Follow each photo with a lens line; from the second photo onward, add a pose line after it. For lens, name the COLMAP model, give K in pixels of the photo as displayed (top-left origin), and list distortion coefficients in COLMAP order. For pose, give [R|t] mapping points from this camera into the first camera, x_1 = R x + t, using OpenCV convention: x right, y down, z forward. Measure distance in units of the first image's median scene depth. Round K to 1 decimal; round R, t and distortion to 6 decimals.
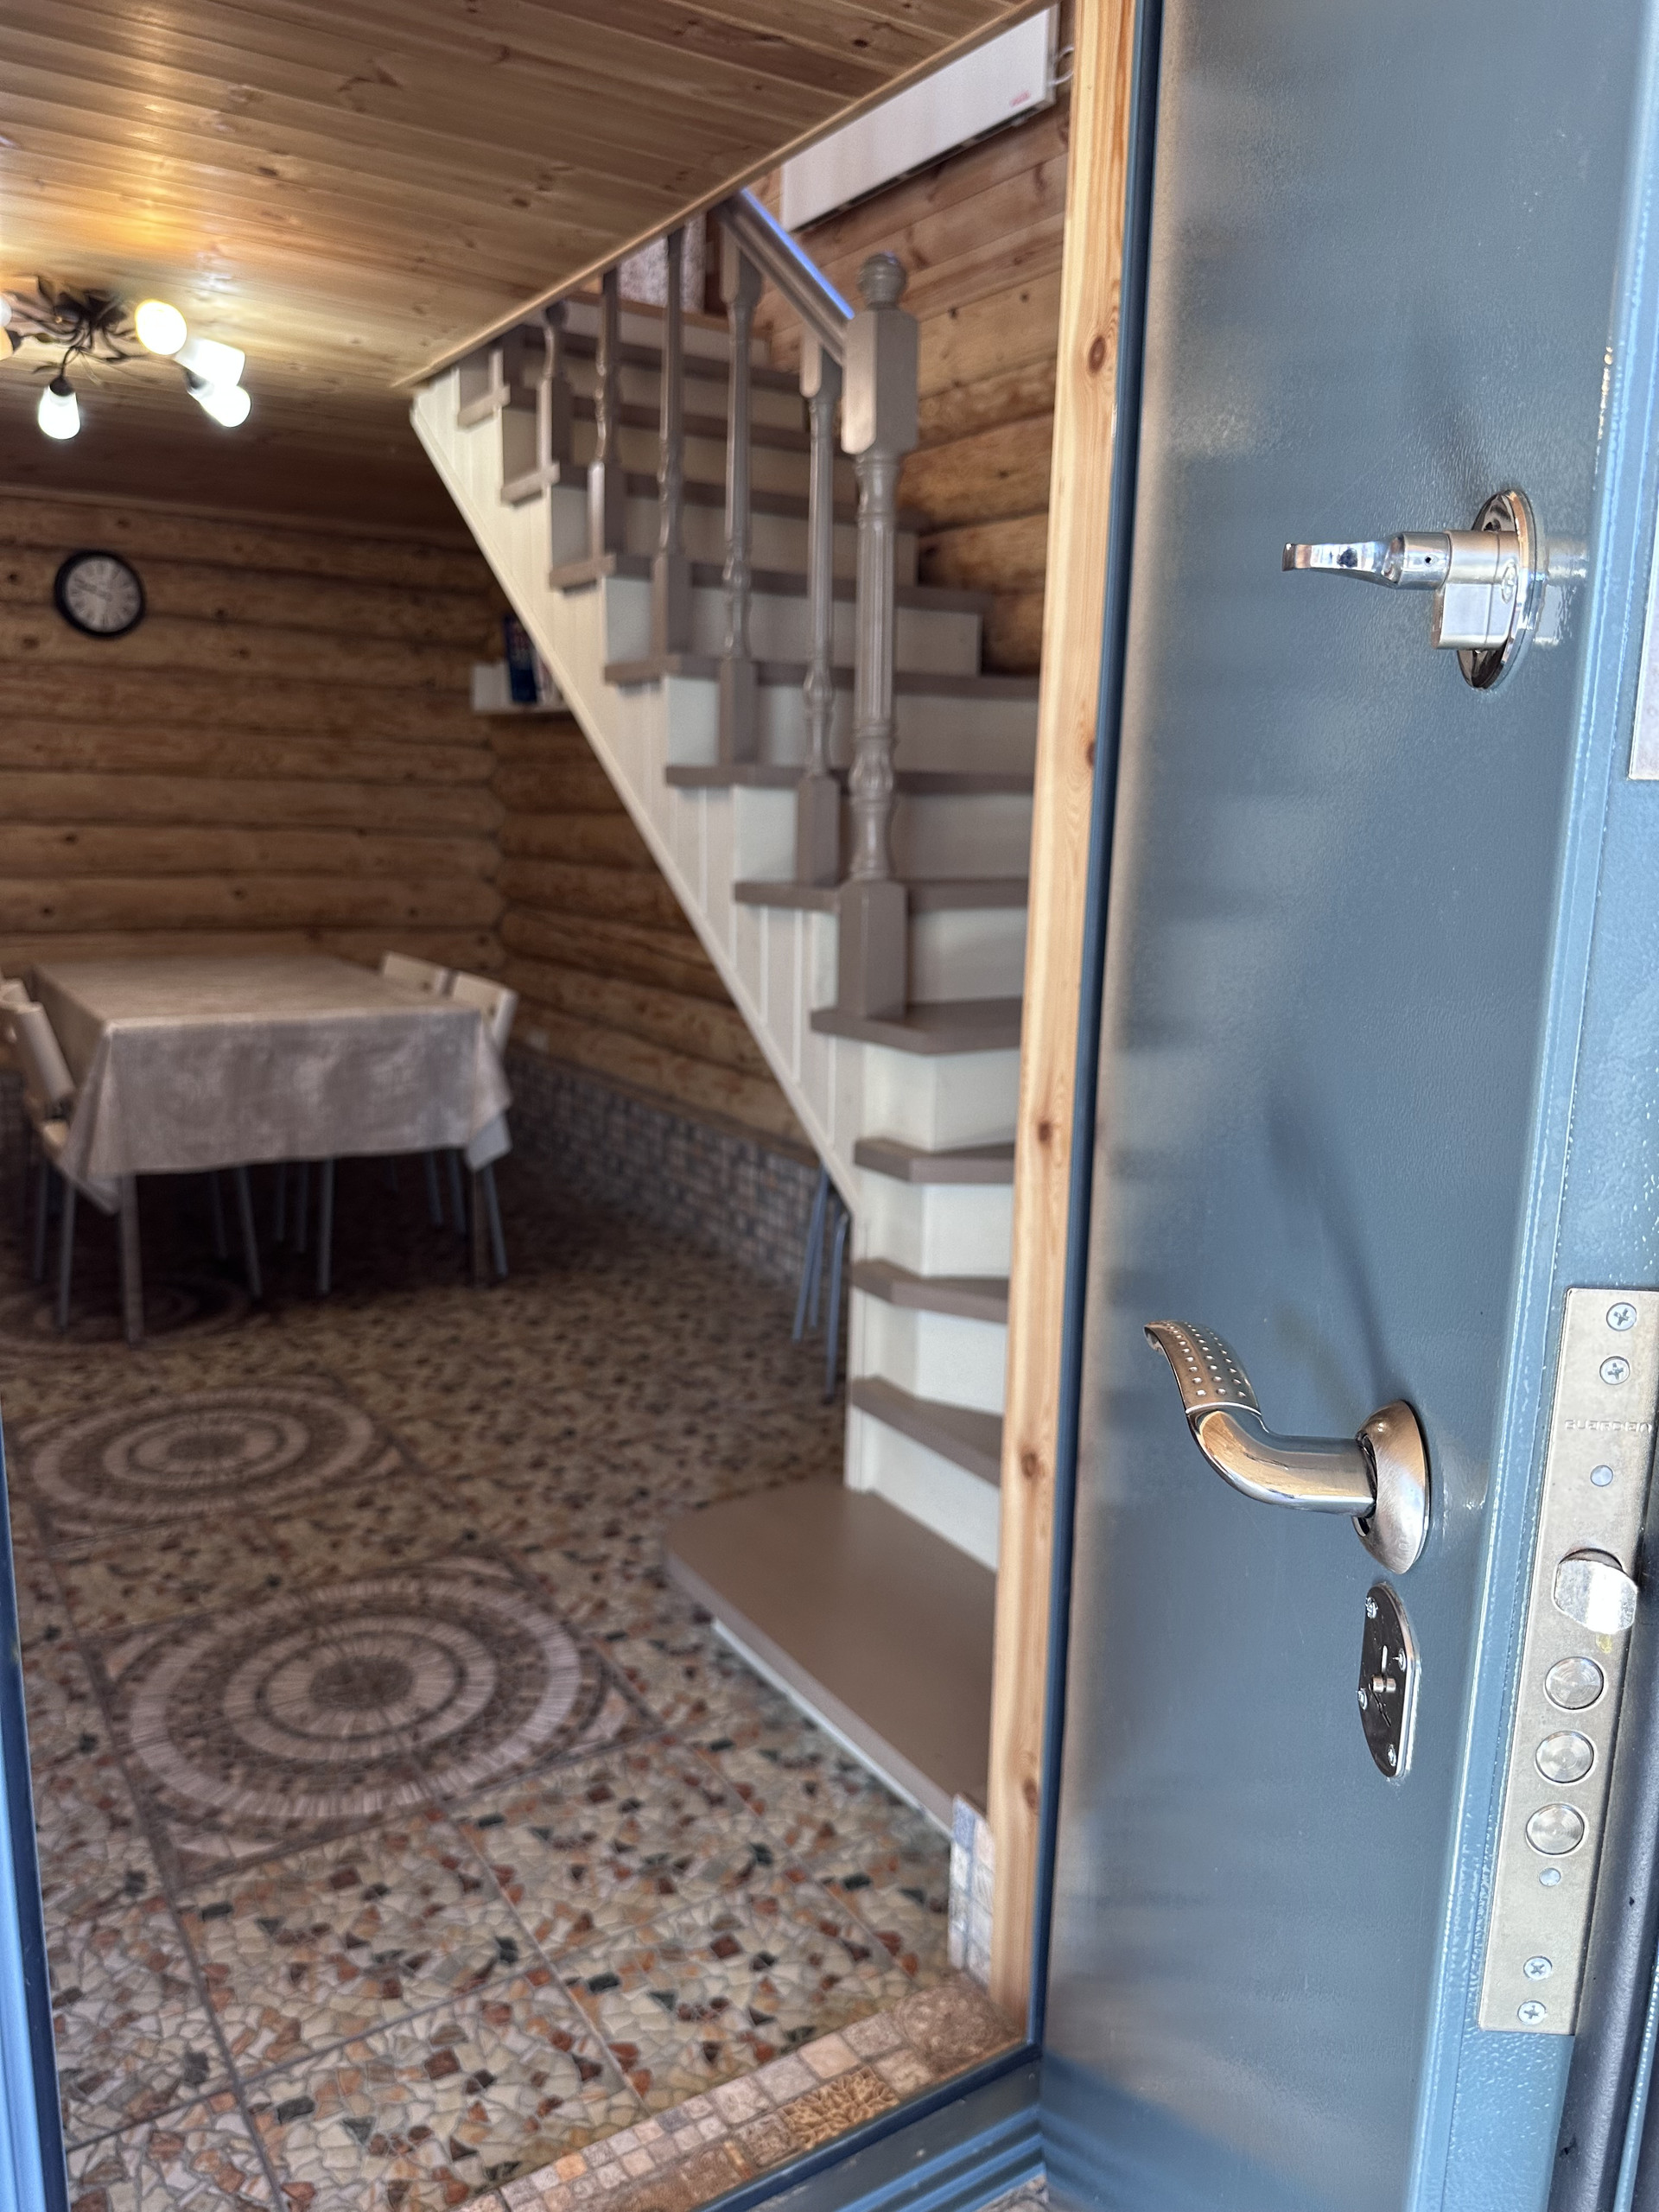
lens RADIAL K [[1609.5, 0, 848.5], [0, 1609.5, 1112.1], [0, 0, 1]] dist [0.037055, -0.092222]
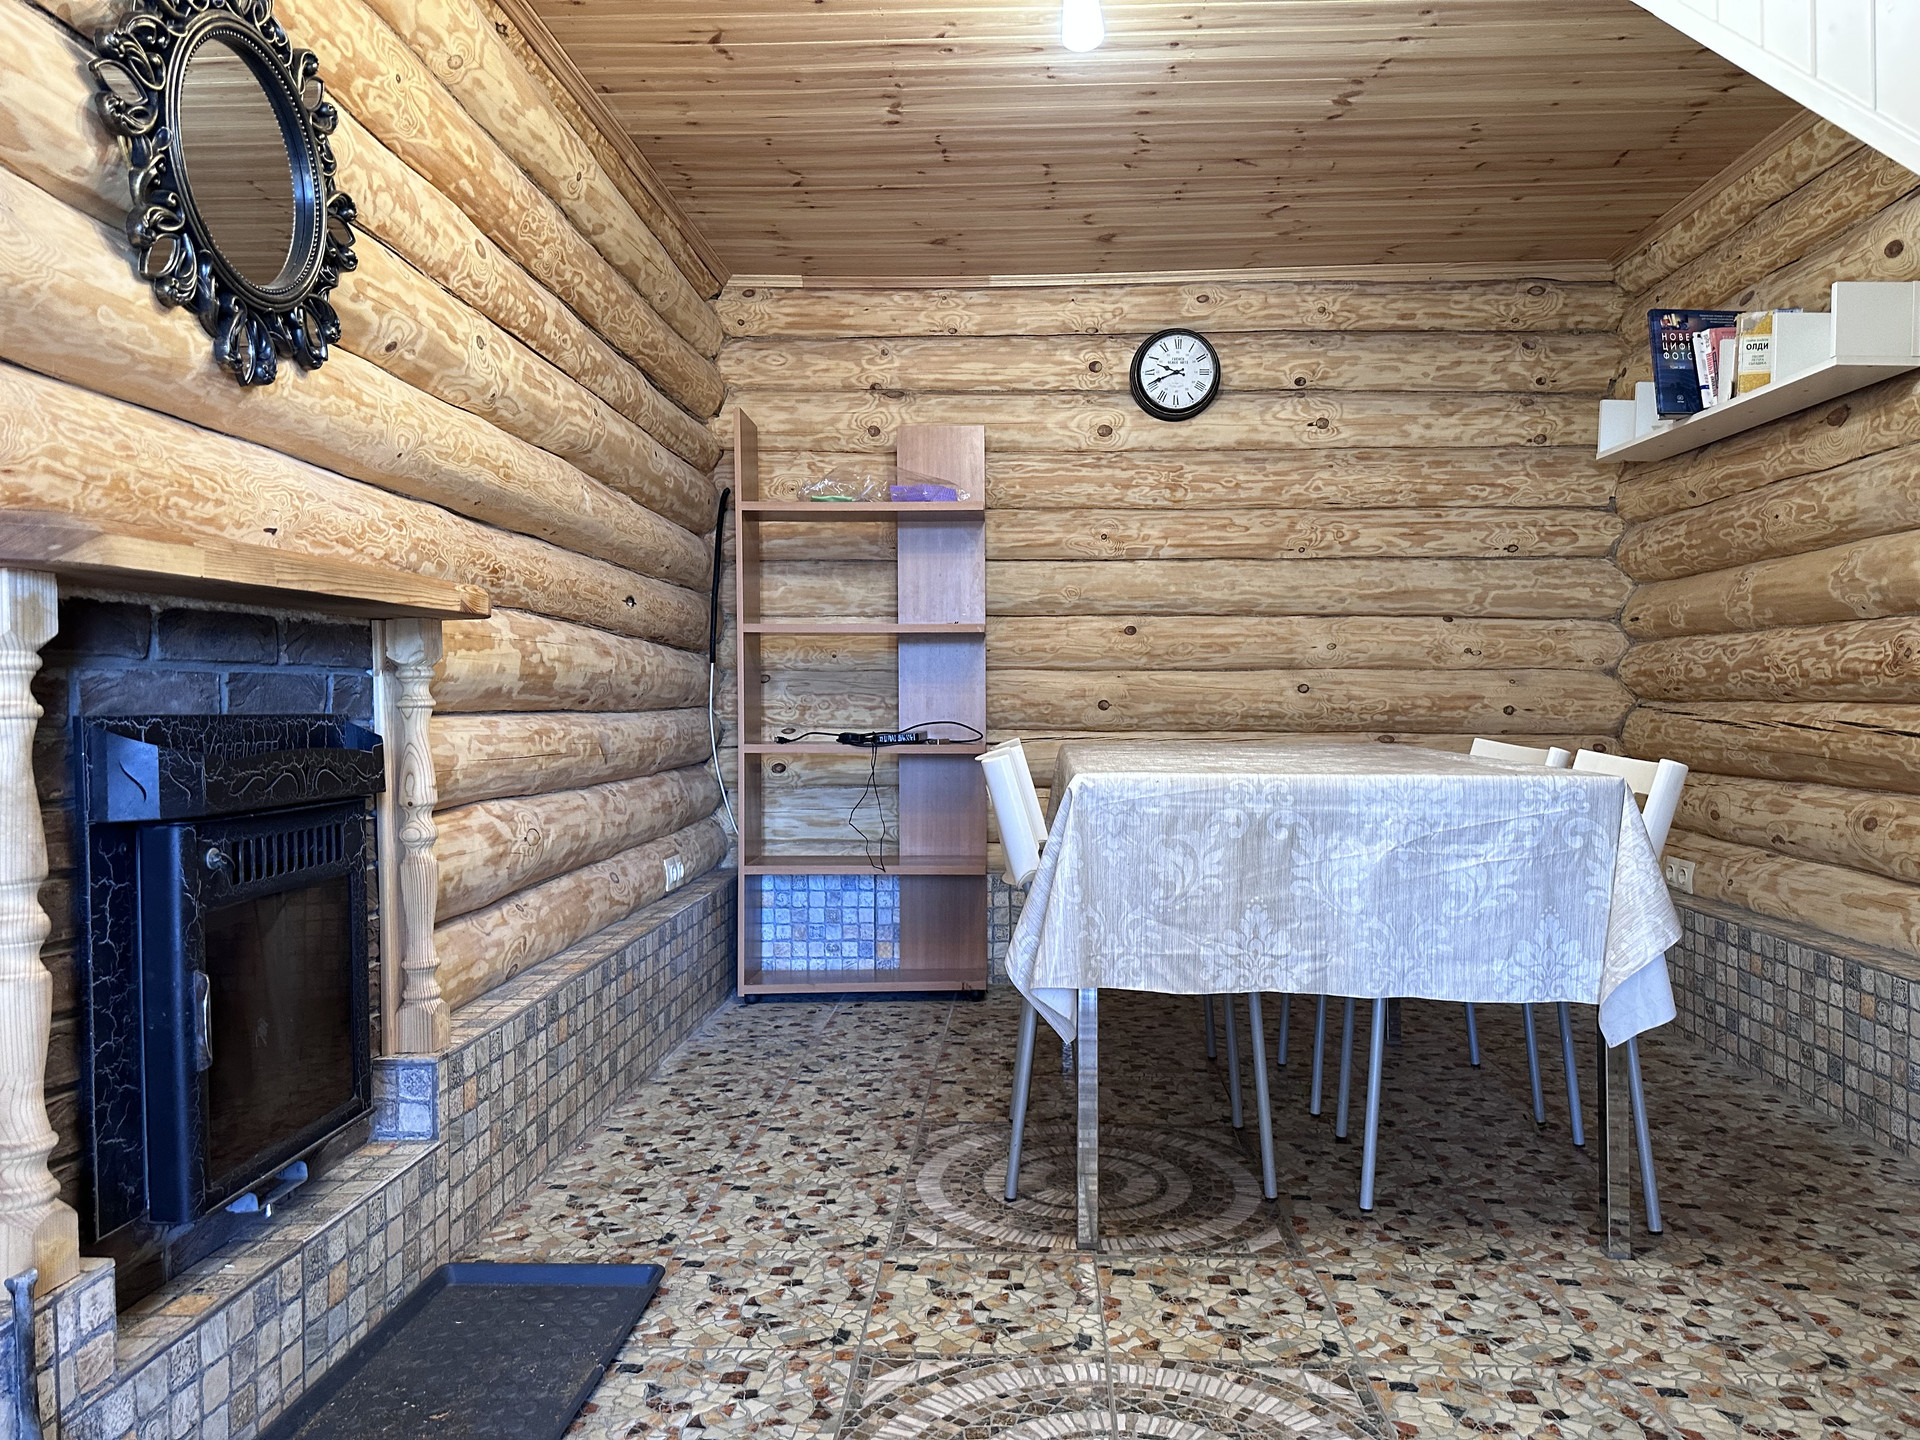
lens RADIAL K [[1345.4, 0, 971.0], [0, 1345.4, 716.8], [0, 0, 1]] dist [0.152824, -0.298863]
pose [[0.809402, -0.016722, -0.587016, -0.138705], [-0.092098, 0.983611, -0.155008, 0.017123], [0.579988, 0.179527, 0.794597, 0.479096]]
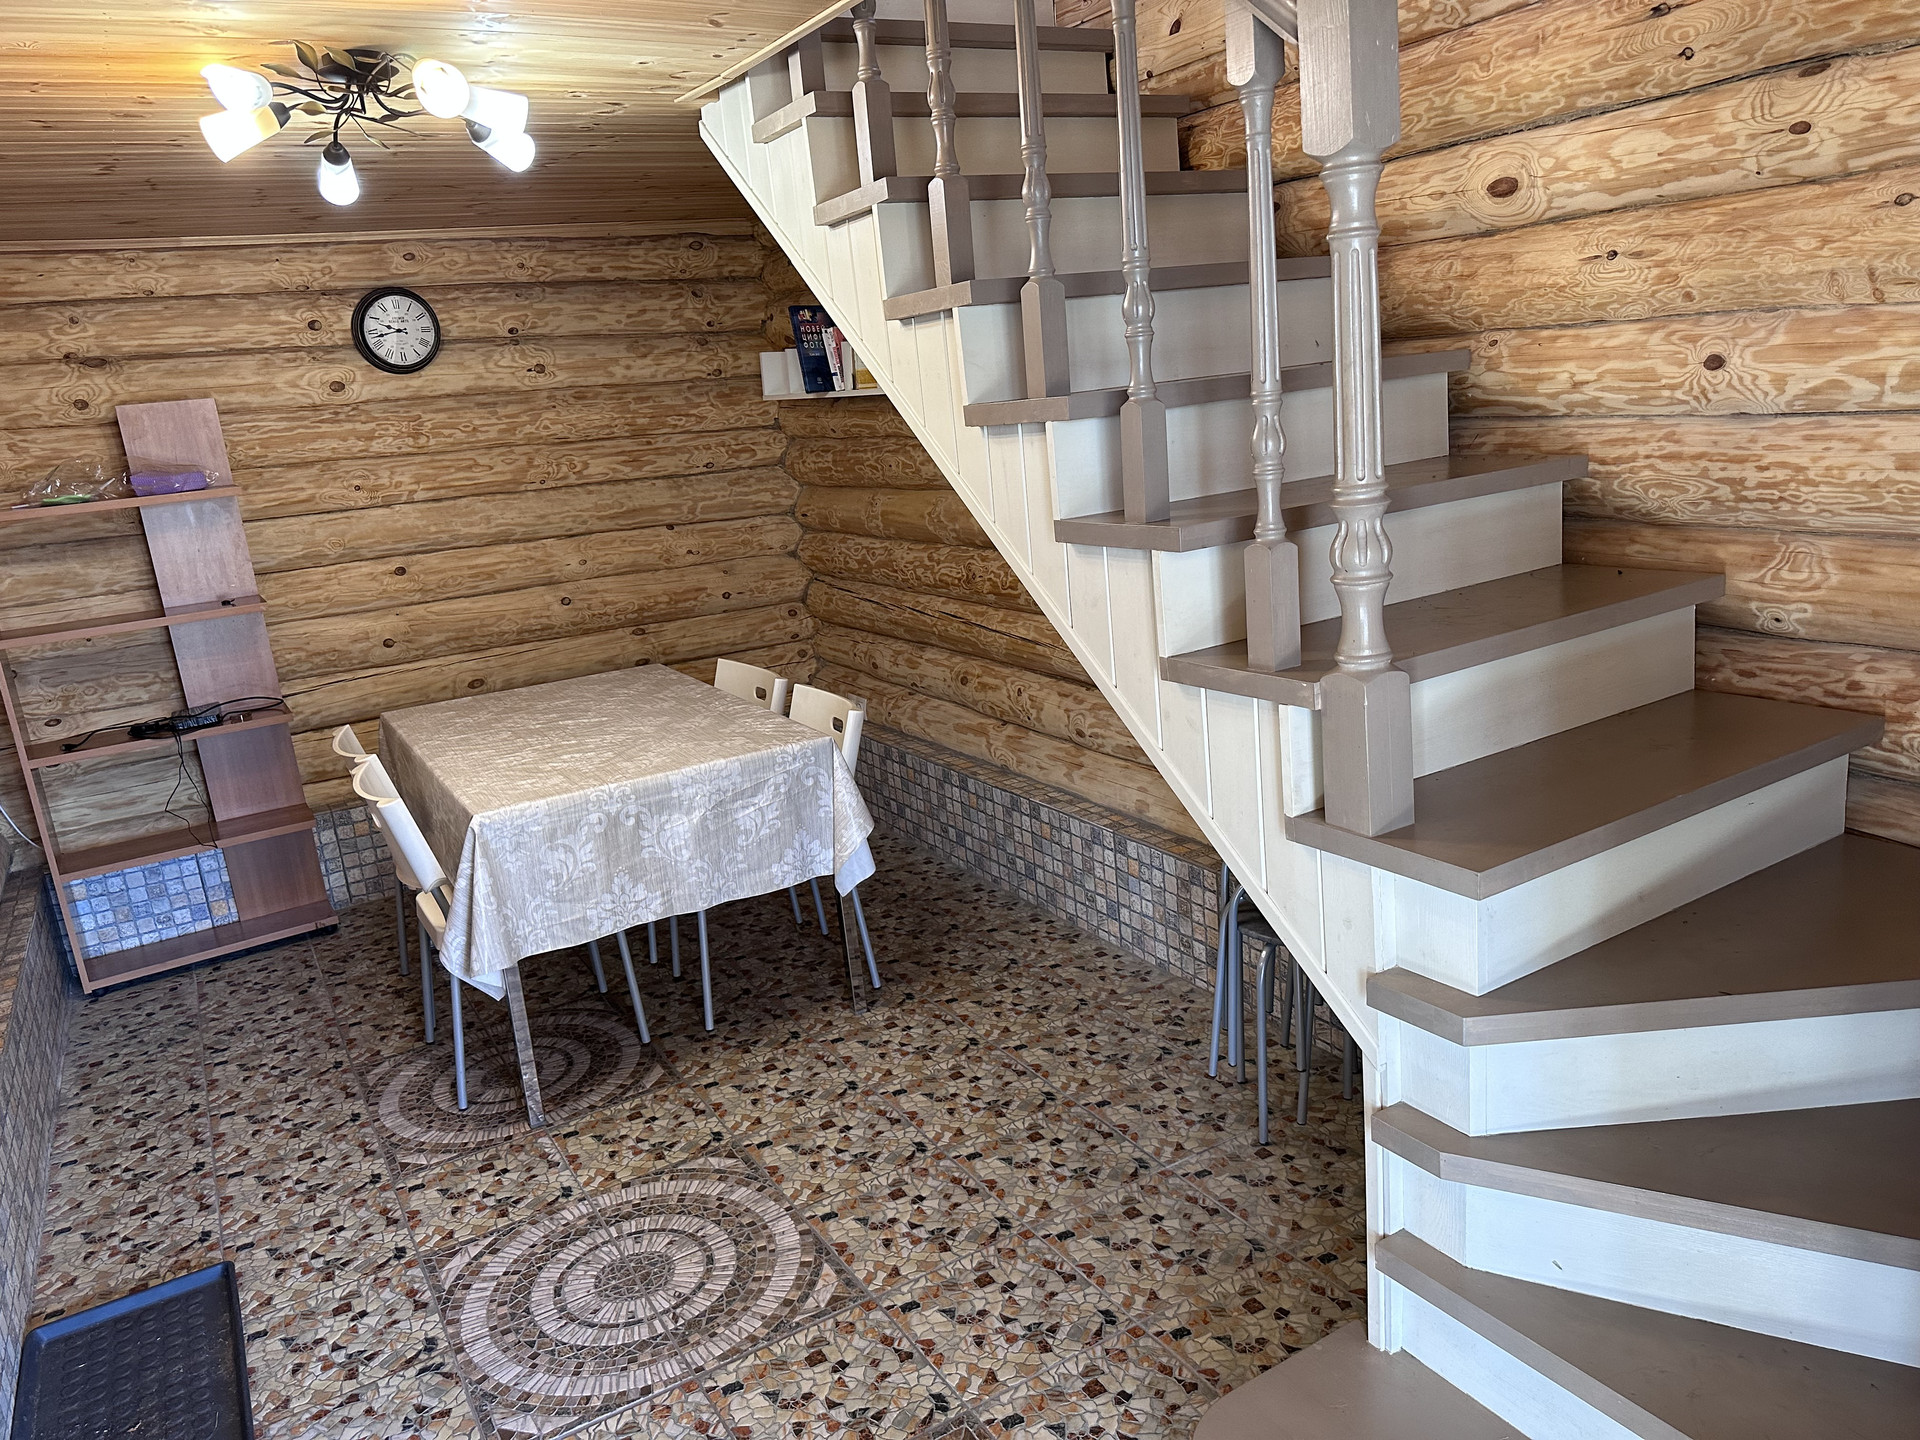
lens RADIAL K [[1373.6, 0, 967.8], [0, 1373.6, 732.5], [0, 0, 1]] dist [0.039926, -0.050943]
pose [[0.992669, -0.097318, -0.071672, -0.098288], [0.101826, 0.992857, 0.062174, -0.124637], [0.065109, -0.069017, 0.995489, 0.194744]]
